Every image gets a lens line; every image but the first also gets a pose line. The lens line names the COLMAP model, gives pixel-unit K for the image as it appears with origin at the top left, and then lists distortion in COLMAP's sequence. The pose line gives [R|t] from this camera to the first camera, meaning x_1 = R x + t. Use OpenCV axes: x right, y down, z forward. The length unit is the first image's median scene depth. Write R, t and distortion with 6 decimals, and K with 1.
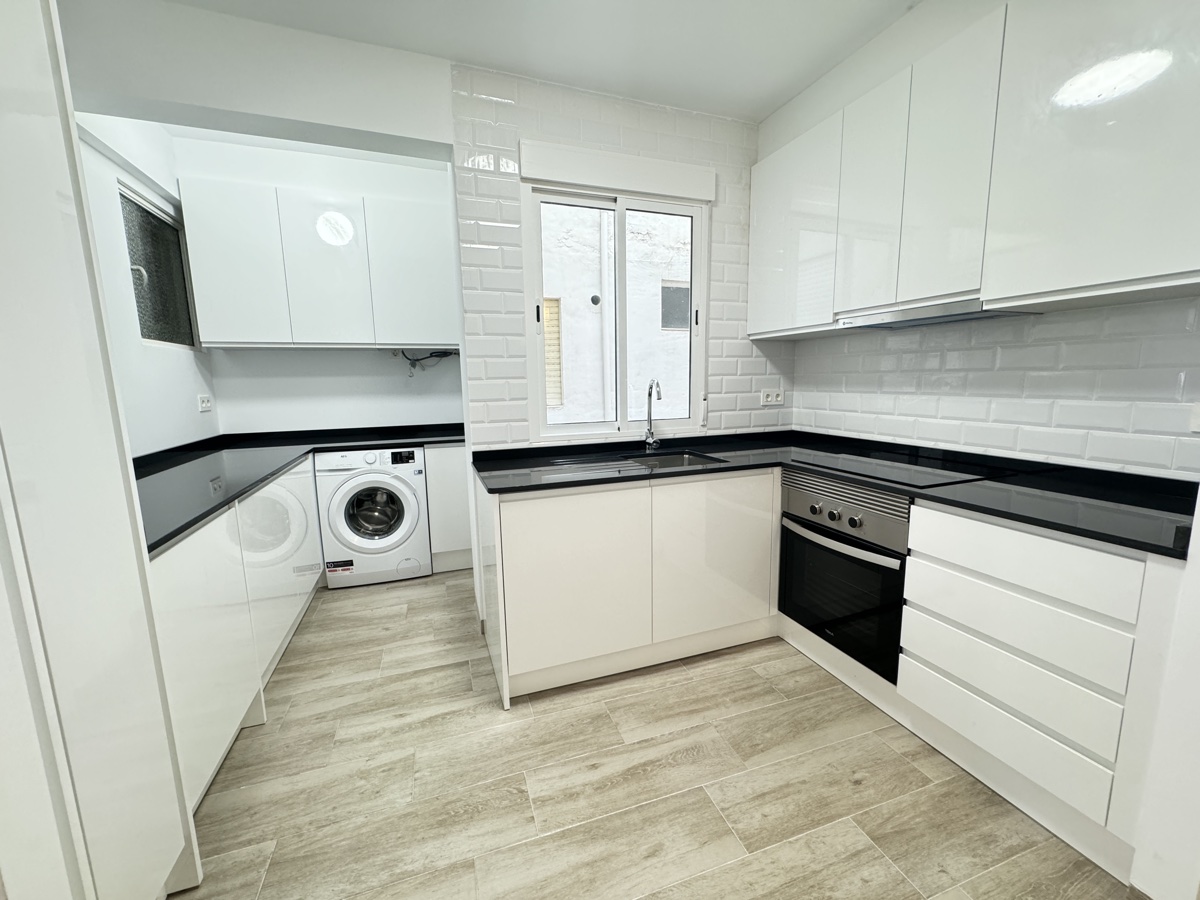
lens RADIAL K [[478.5, 0, 599.5], [0, 478.5, 448.9], [0, 0, 1]] dist [-0.004315, 0.000644]
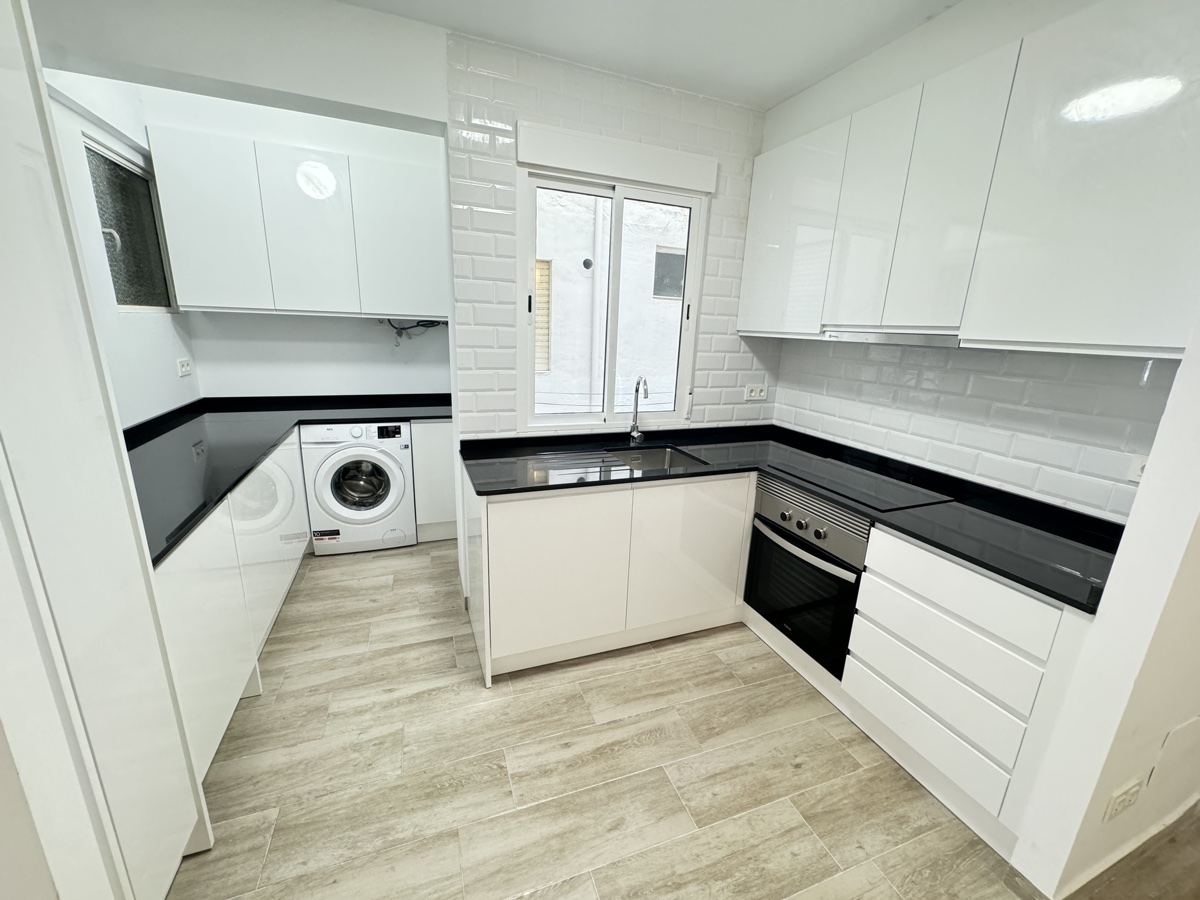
lens RADIAL K [[478.5, 0, 599.5], [0, 478.5, 448.9], [0, 0, 1]] dist [-0.004315, 0.000644]
pose [[0.998157, 0.047629, 0.037610, -0.008821], [-0.051366, 0.993083, 0.105585, -0.121279], [-0.032321, -0.107322, 0.993699, -0.029564]]
